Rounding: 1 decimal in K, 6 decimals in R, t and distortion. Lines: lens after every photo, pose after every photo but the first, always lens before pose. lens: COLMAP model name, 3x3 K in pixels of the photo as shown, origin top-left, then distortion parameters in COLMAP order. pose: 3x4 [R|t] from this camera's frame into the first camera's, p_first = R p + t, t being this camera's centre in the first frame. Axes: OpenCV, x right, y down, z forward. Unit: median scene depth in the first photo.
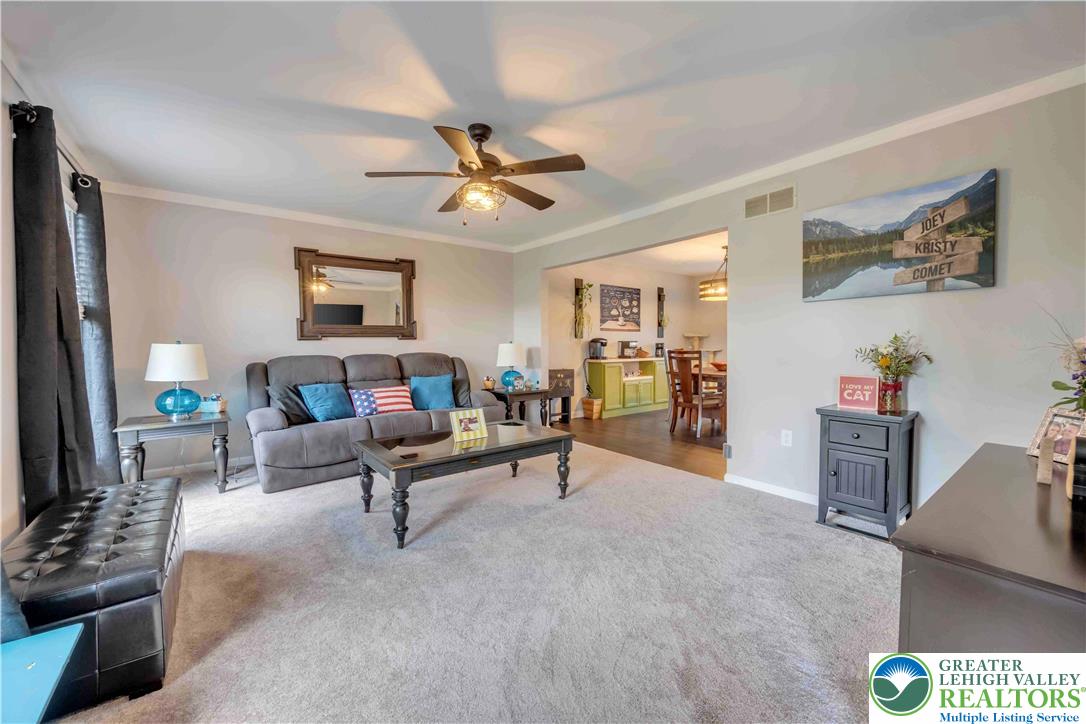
lens RADIAL K [[428.6, 0, 545.8], [0, 428.6, 361.3], [0, 0, 1]] dist [0.001074, 0.000192]
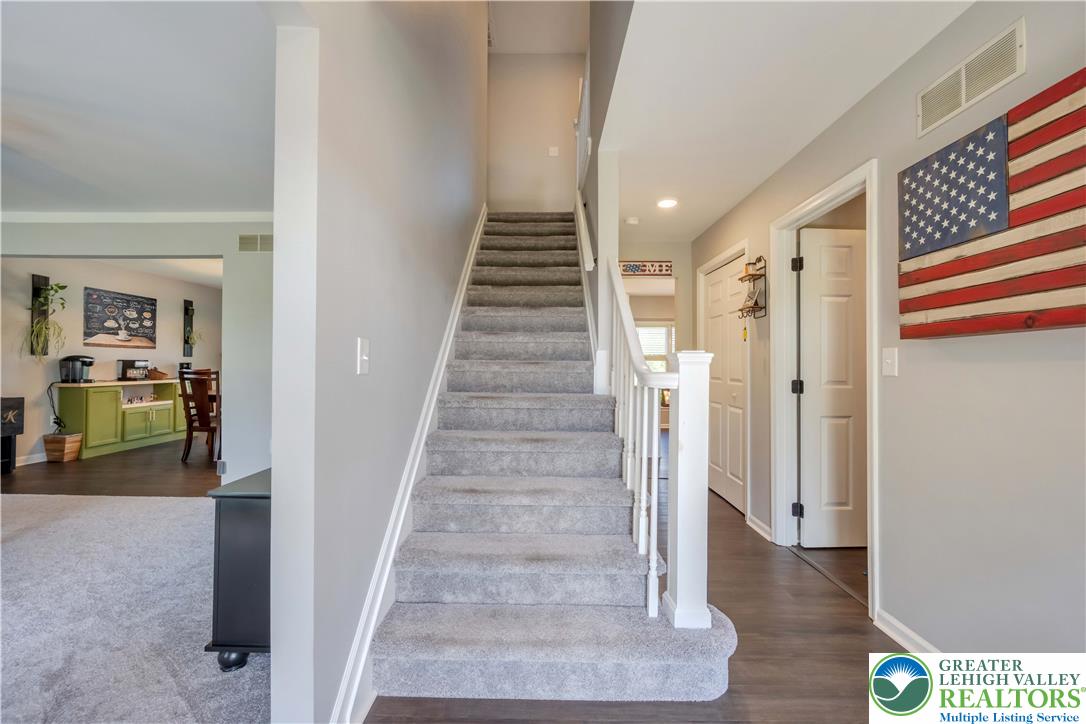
lens RADIAL K [[428.6, 0, 537.6], [0, 428.6, 359.6], [0, 0, 1]] dist [0.001074, 0.000192]
pose [[0.636625, 0.016930, 0.770988, 0.051758], [0.022187, 0.998943, -0.040256, 0.002972], [-0.770854, 0.042734, 0.635576, -0.134458]]
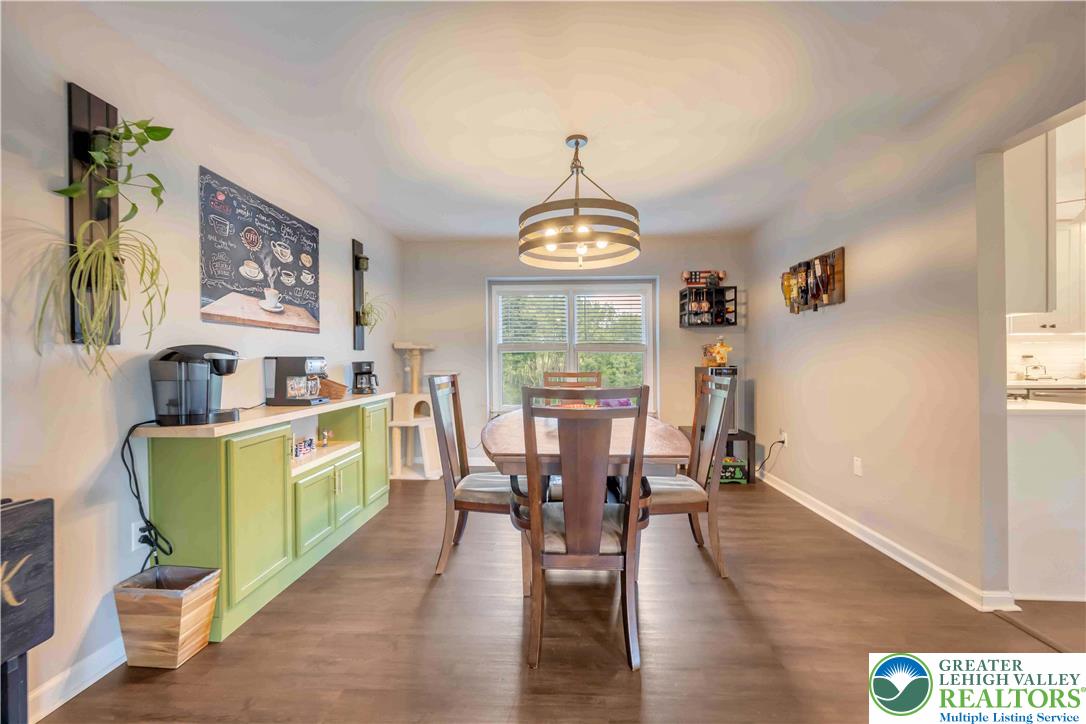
lens RADIAL K [[428.6, 0, 542.2], [0, 428.6, 360.3], [0, 0, 1]] dist [0.001074, 0.000192]
pose [[0.658970, -0.003066, 0.752163, 0.059454], [0.034415, 0.999067, -0.026079, -0.028828], [-0.751381, 0.043071, 0.658461, 0.632745]]
